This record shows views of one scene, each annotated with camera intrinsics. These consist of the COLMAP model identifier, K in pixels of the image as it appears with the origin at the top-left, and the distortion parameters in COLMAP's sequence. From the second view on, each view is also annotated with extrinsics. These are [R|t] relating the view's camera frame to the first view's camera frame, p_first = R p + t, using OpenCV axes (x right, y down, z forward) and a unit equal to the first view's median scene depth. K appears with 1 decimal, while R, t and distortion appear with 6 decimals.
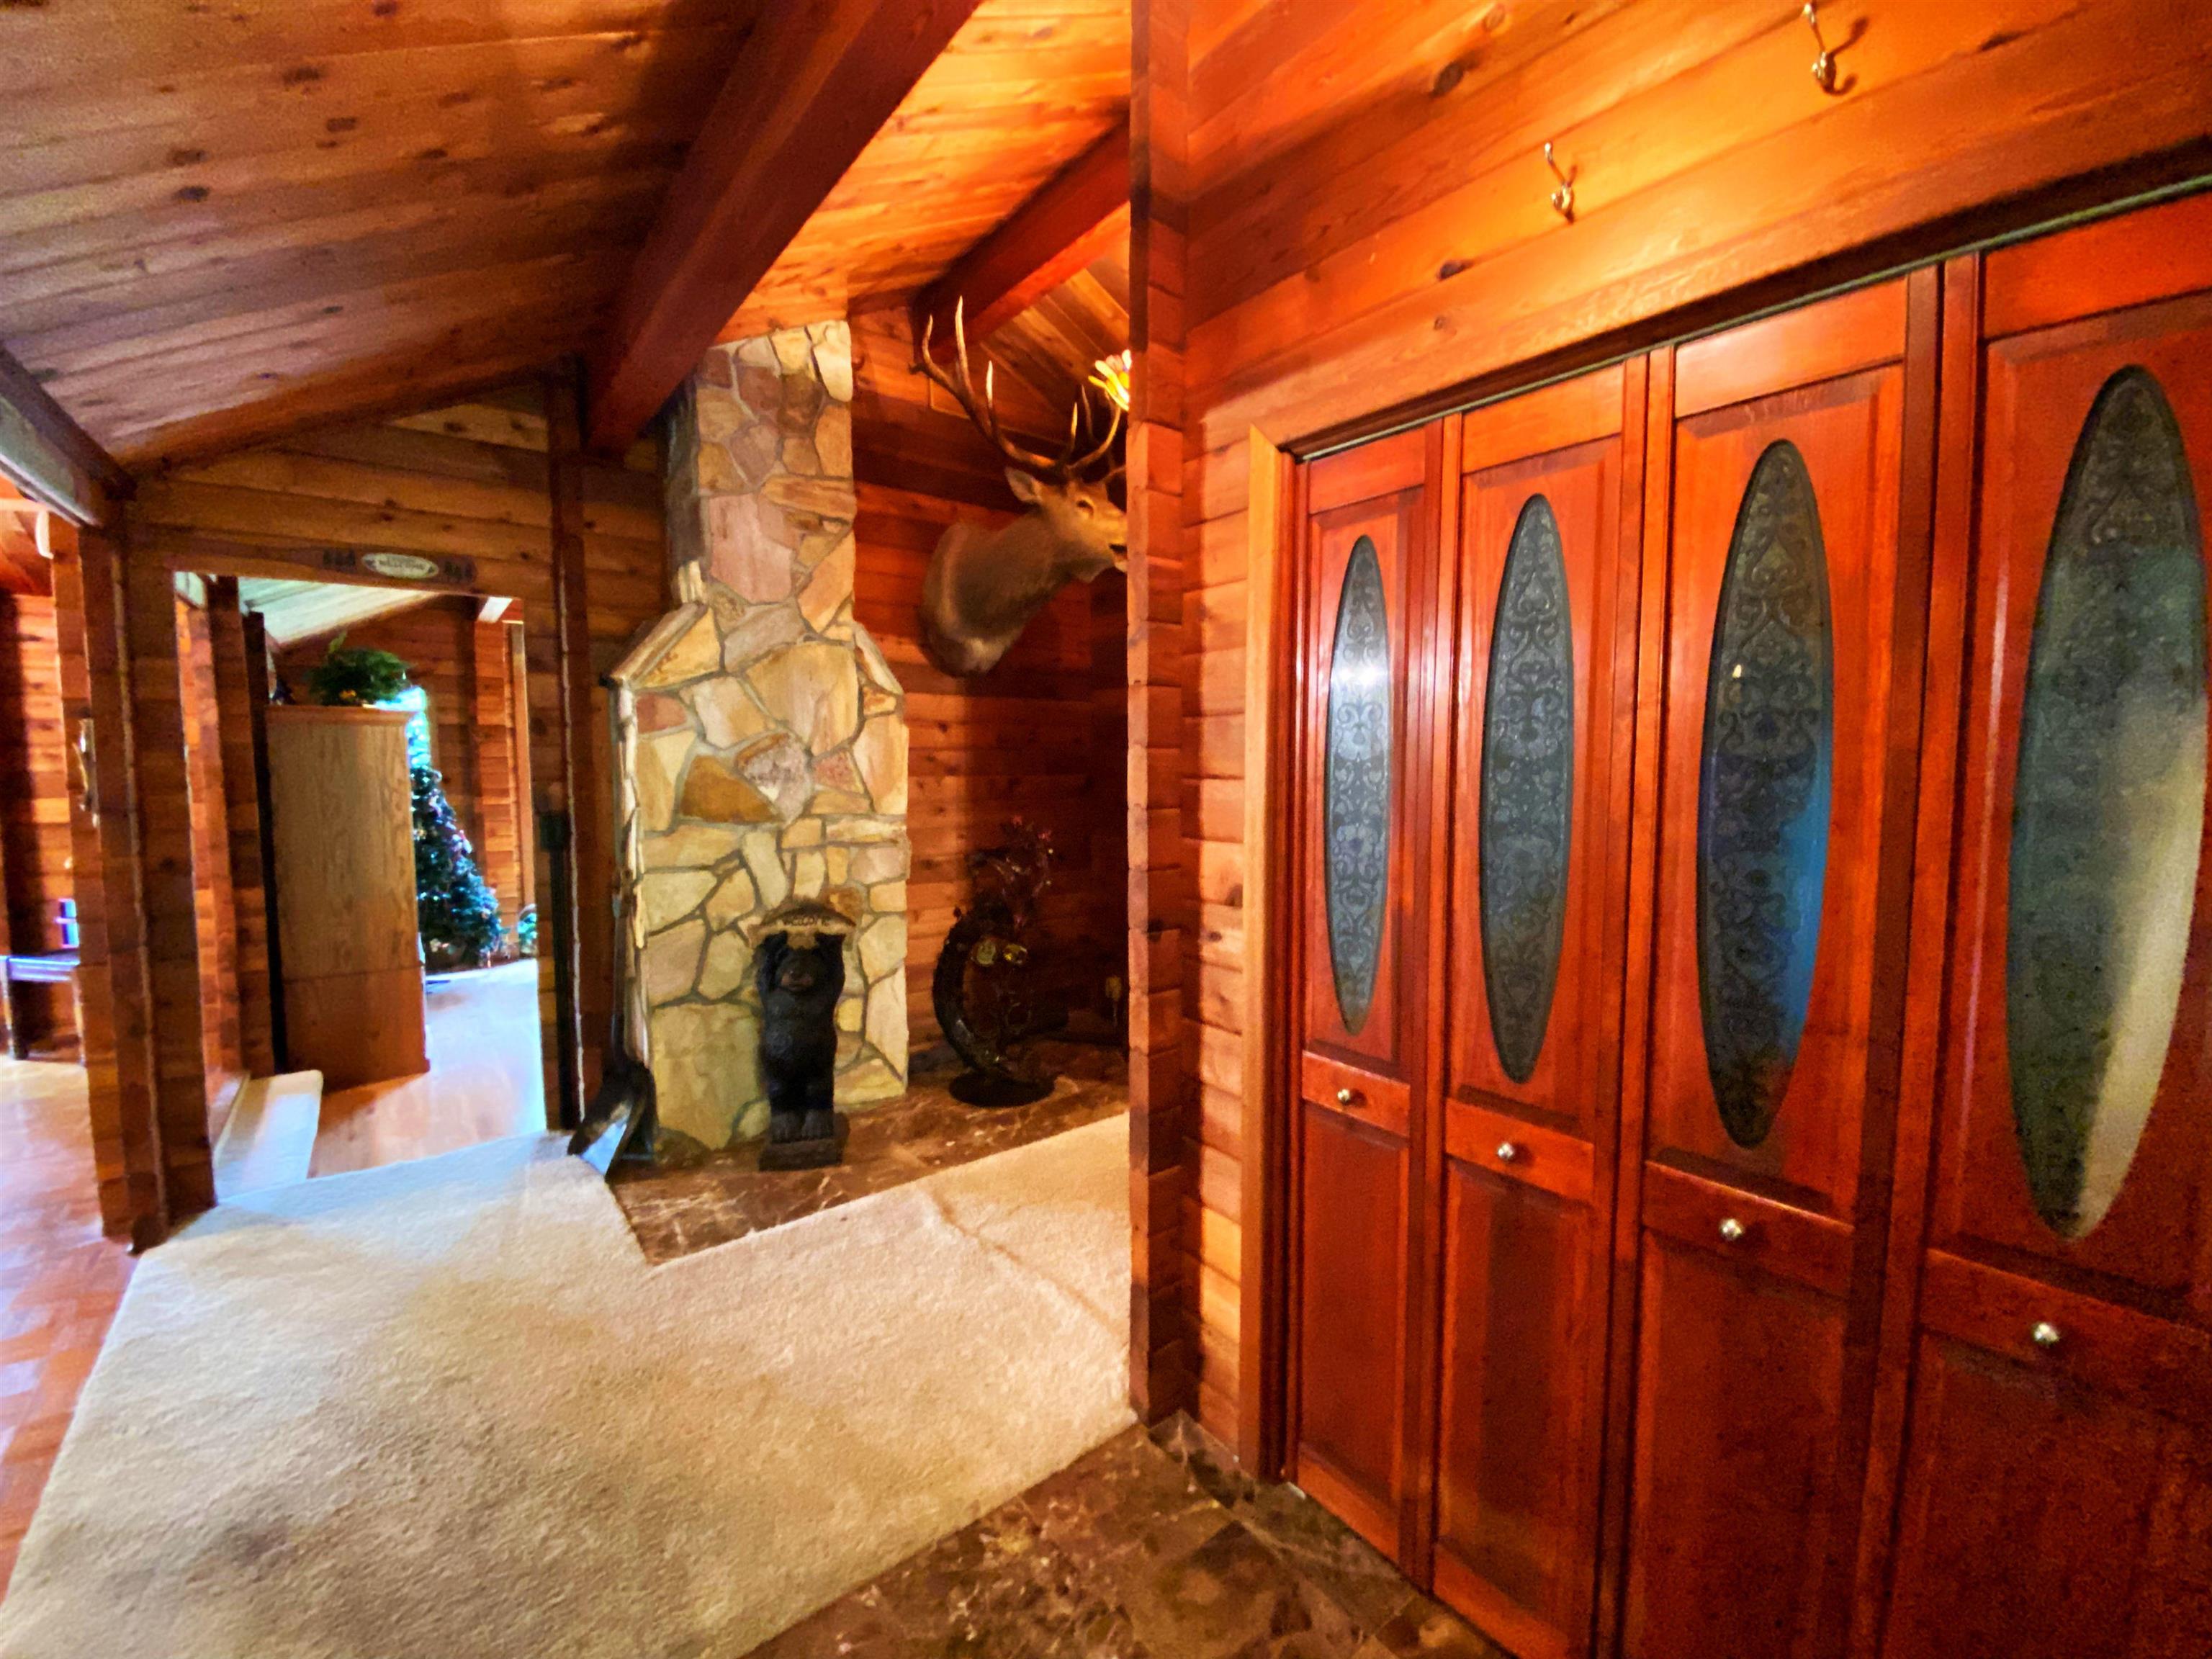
lens RADIAL K [[898.3, 0, 1095.4], [0, 898.3, 823.0], [0, 0, 1]] dist [0.012548, -0.017459]
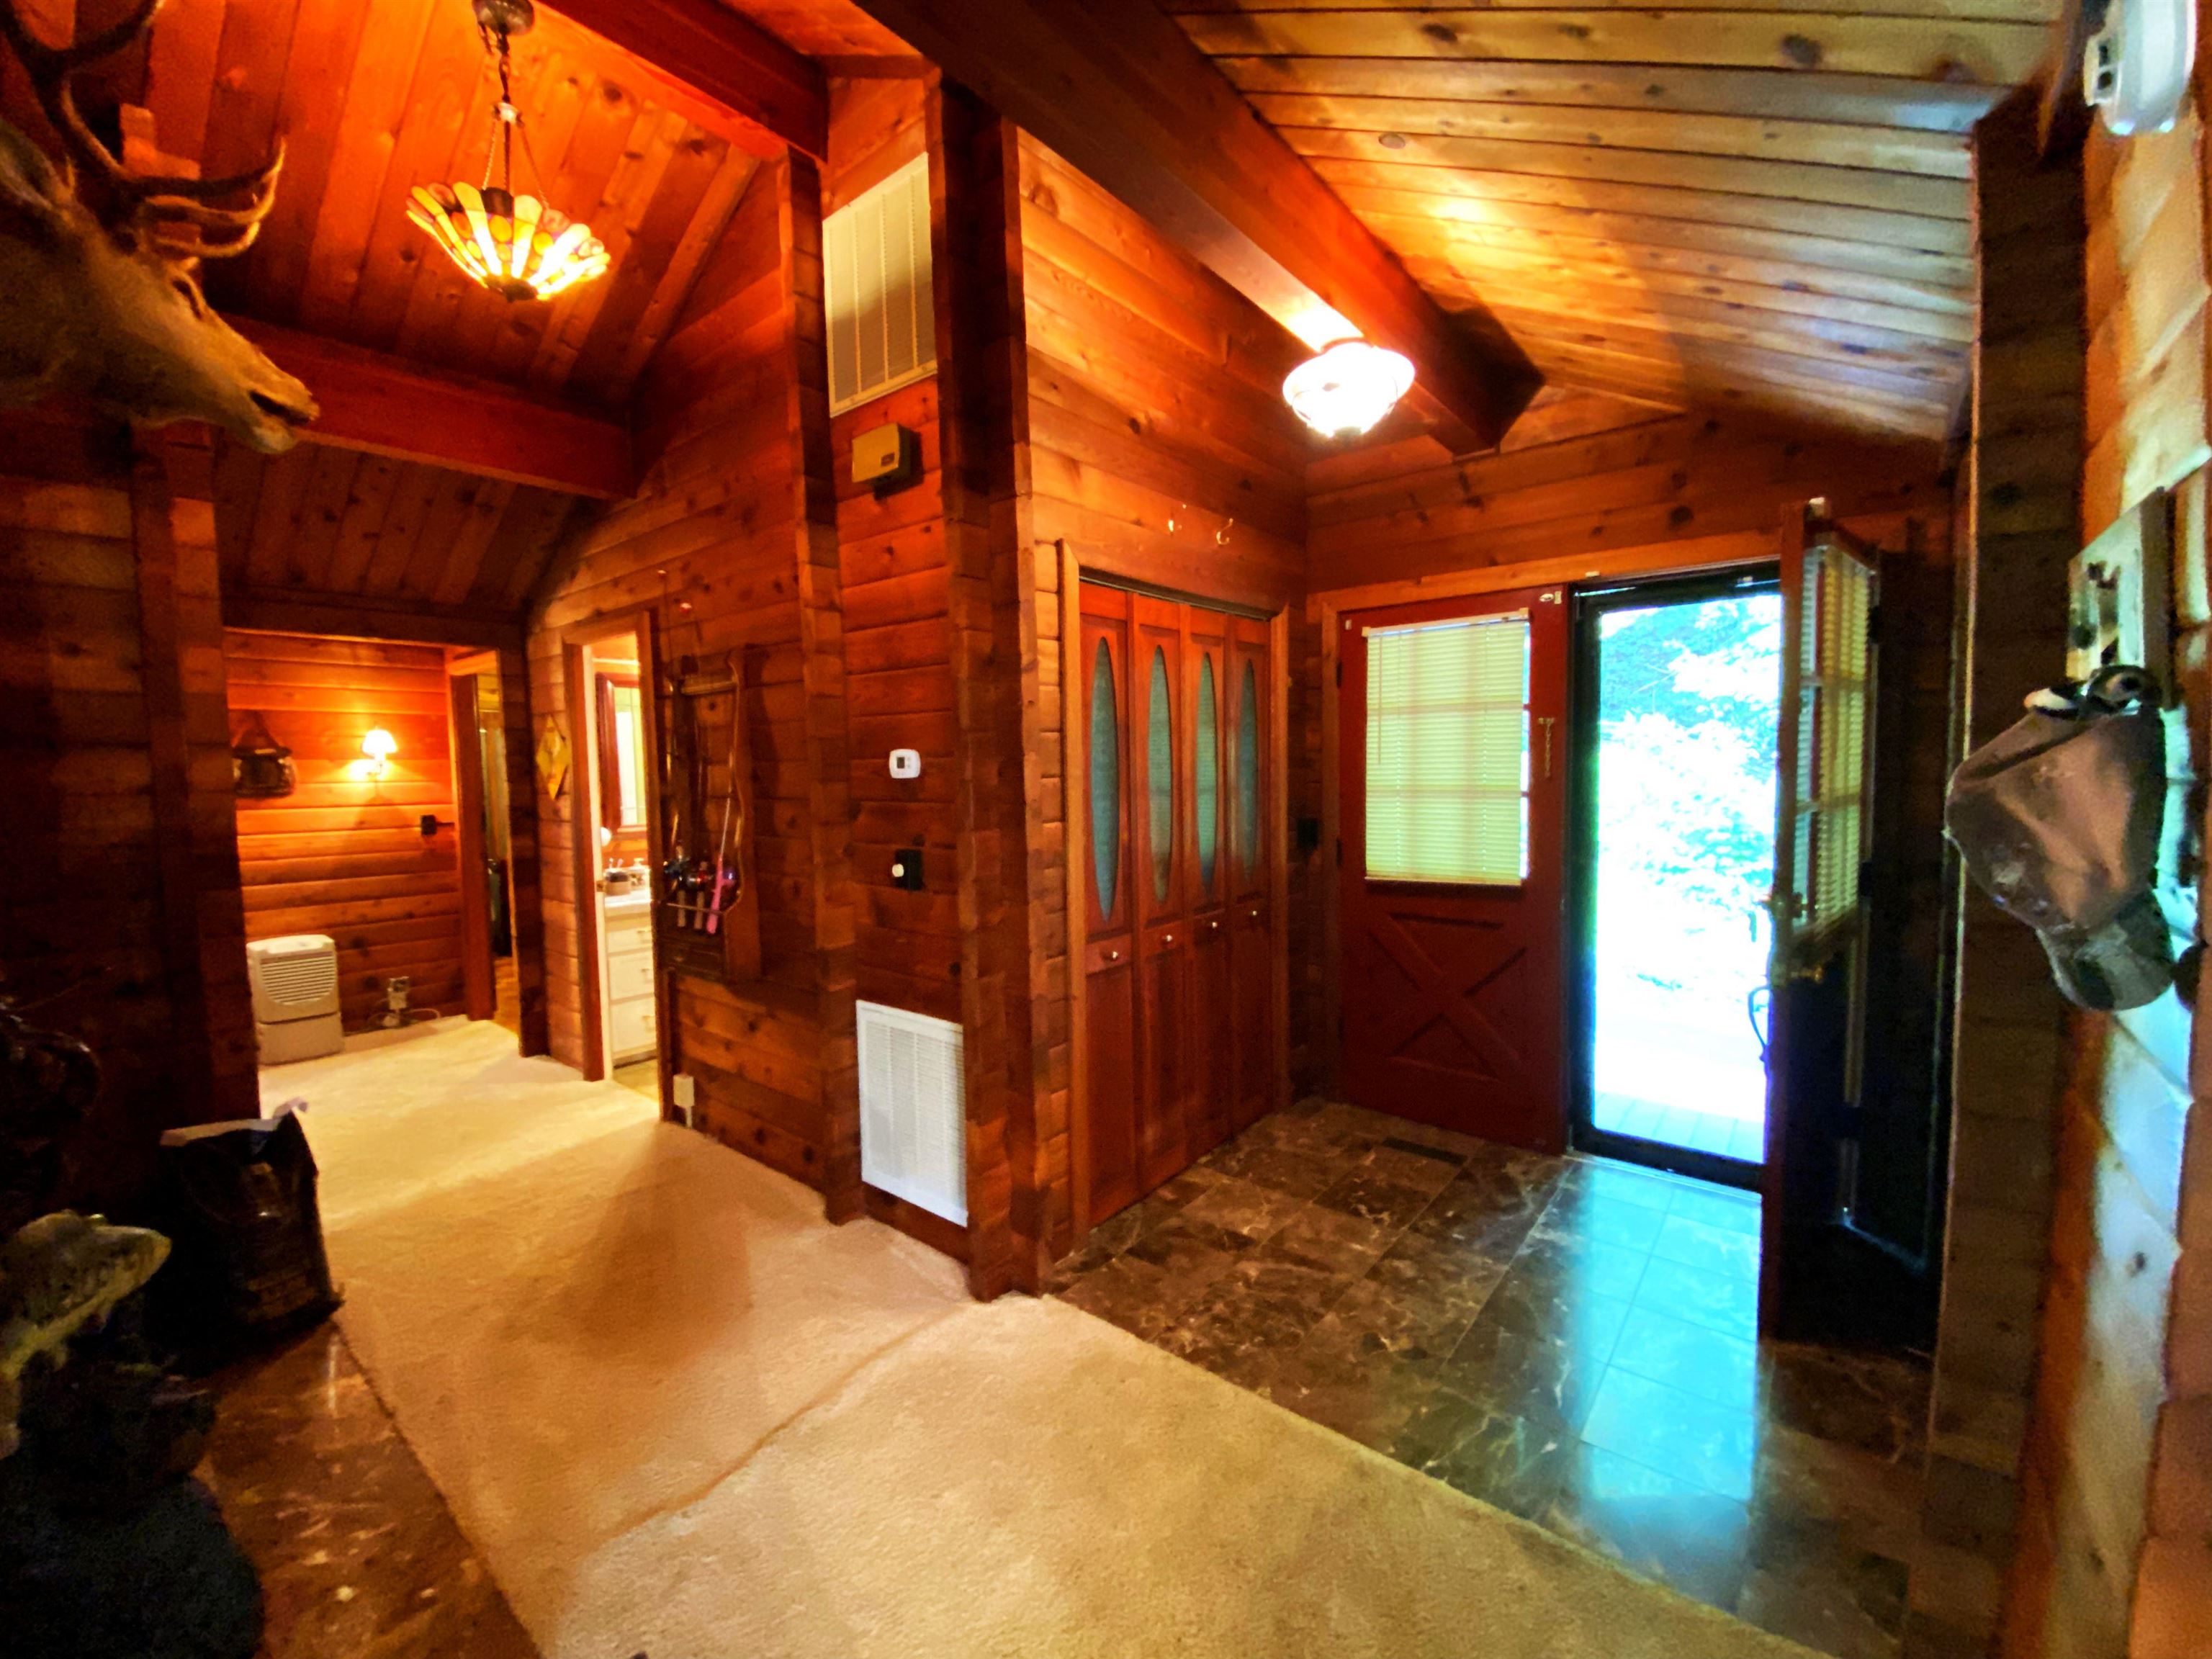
lens RADIAL K [[898.3, 0, 1095.4], [0, 898.3, 823.0], [0, 0, 1]] dist [0.012548, -0.017459]
pose [[-0.217303, -0.060603, 0.974221, -1.333371], [0.089565, 0.992622, 0.081725, -0.095262], [-0.971986, 0.105015, -0.210272, 1.325706]]
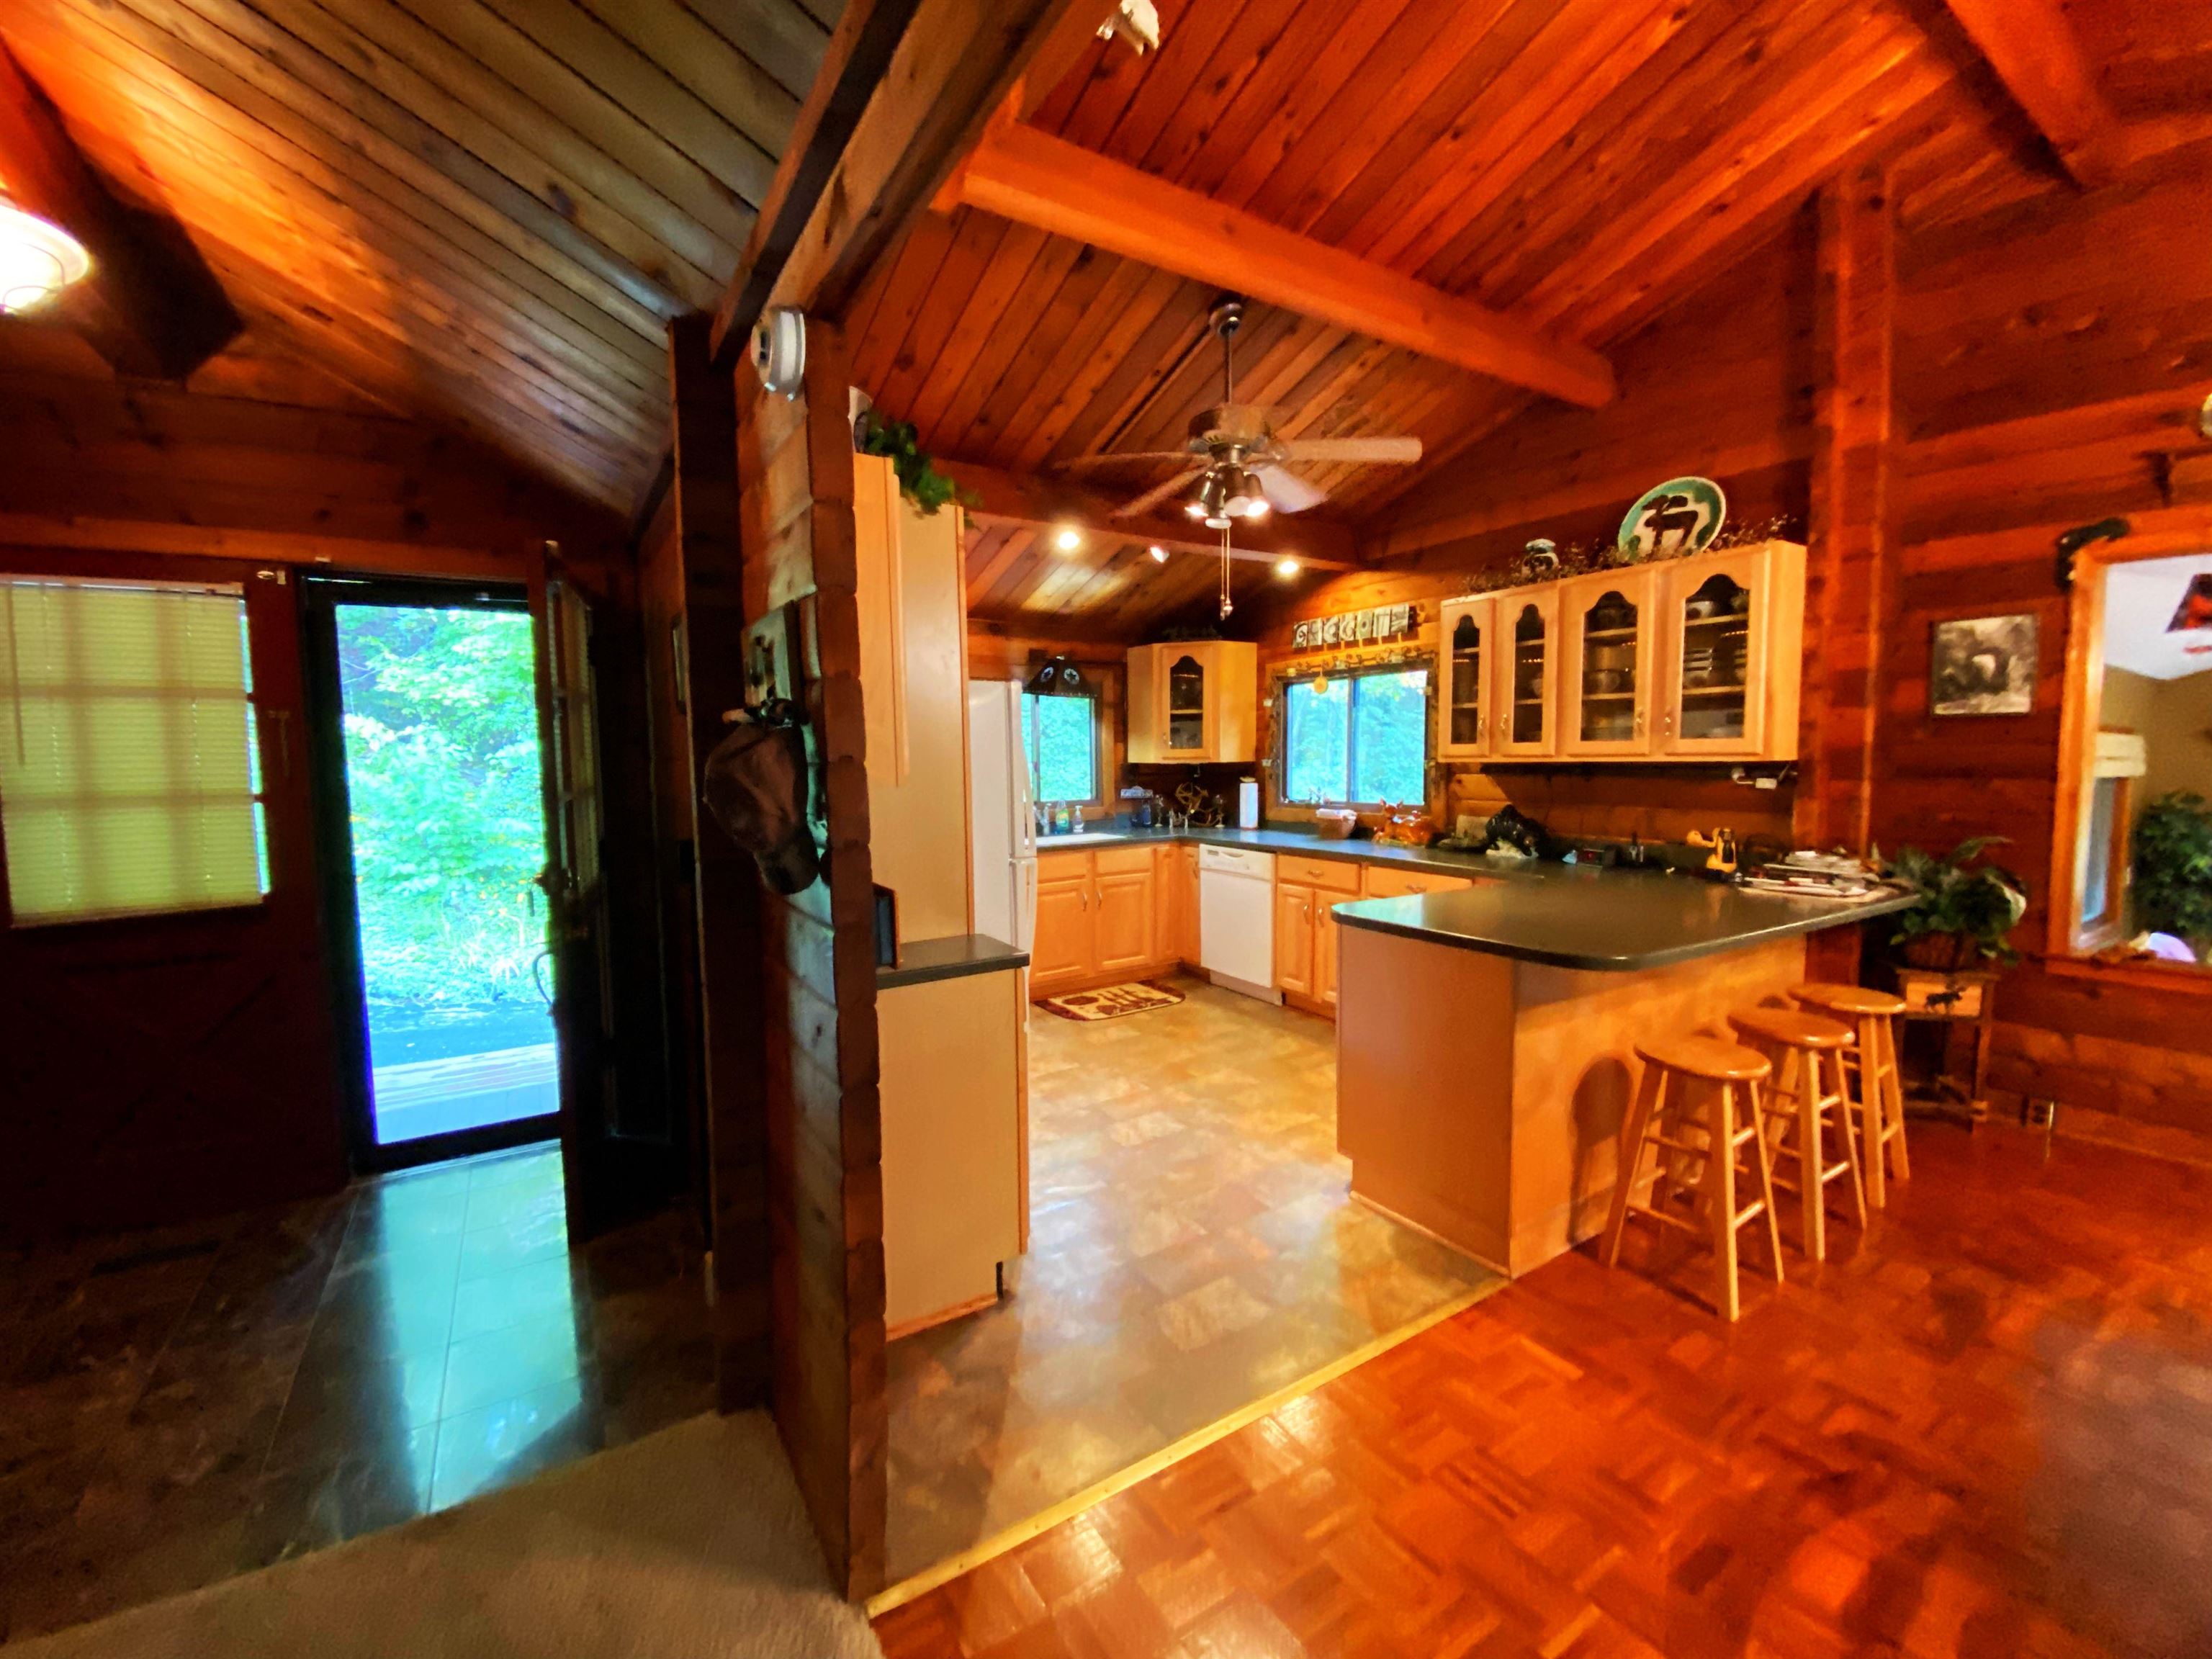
lens RADIAL K [[898.3, 0, 1095.4], [0, 898.3, 823.0], [0, 0, 1]] dist [0.012548, -0.017459]
pose [[-0.994868, 0.000633, 0.101184, -1.368676], [0.016159, 0.988141, 0.152696, -0.100214], [-0.099887, 0.153547, -0.983080, 1.510520]]
